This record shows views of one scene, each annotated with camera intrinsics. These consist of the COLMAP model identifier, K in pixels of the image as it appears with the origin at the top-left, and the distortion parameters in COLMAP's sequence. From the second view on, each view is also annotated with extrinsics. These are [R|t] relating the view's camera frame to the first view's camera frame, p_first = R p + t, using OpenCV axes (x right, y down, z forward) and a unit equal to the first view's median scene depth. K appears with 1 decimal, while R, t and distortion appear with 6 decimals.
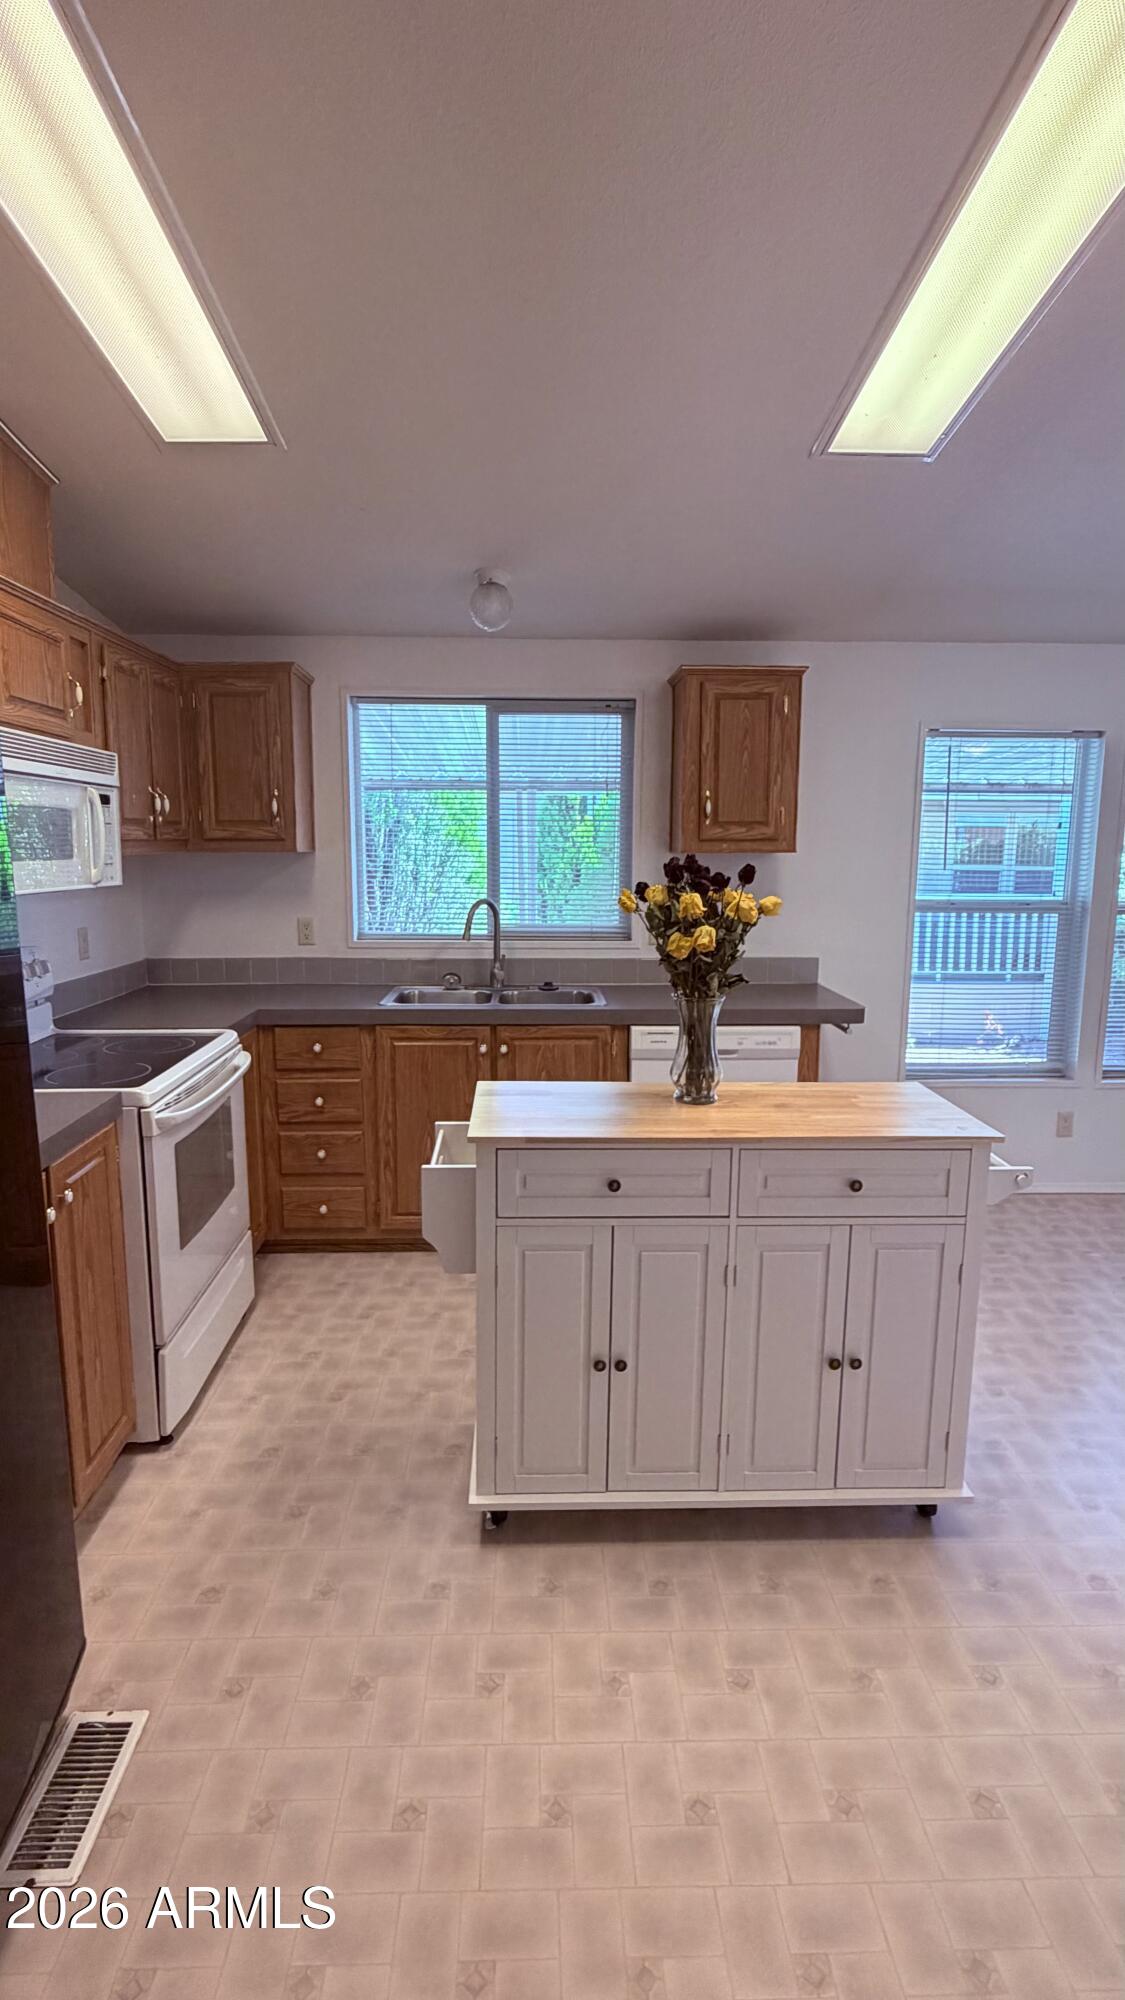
lens RADIAL K [[955.8, 0, 551.9], [0, 955.8, 998.0], [0, 0, 1]] dist [-0.000371, -0.000251]
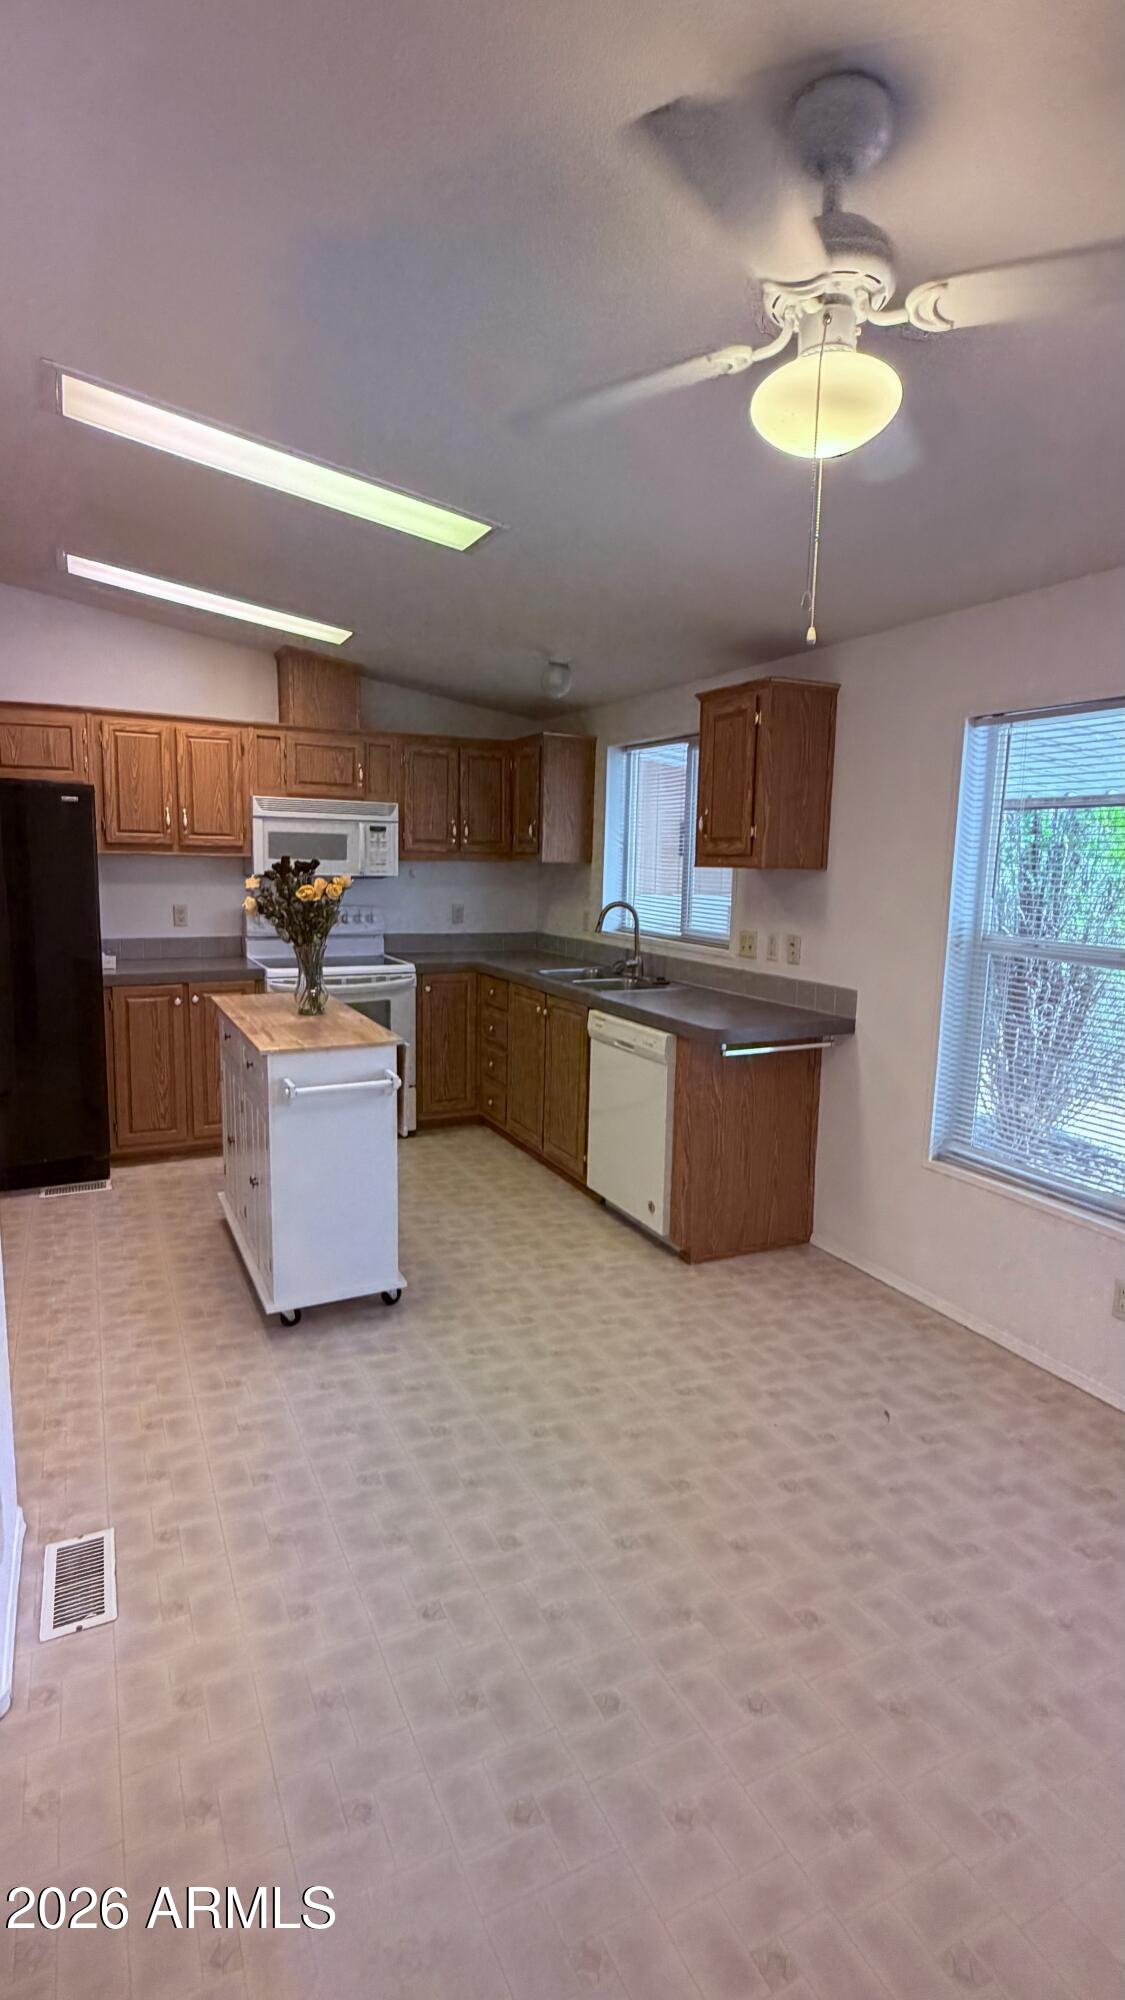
lens RADIAL K [[955.8, 0, 554.5], [0, 955.8, 992.9], [0, 0, 1]] dist [-0.000371, -0.000251]
pose [[0.422063, 0.136606, -0.896215, 1.473866], [-0.159396, 0.984364, 0.074976, -0.094694], [0.892444, 0.111209, 0.437237, 0.567951]]
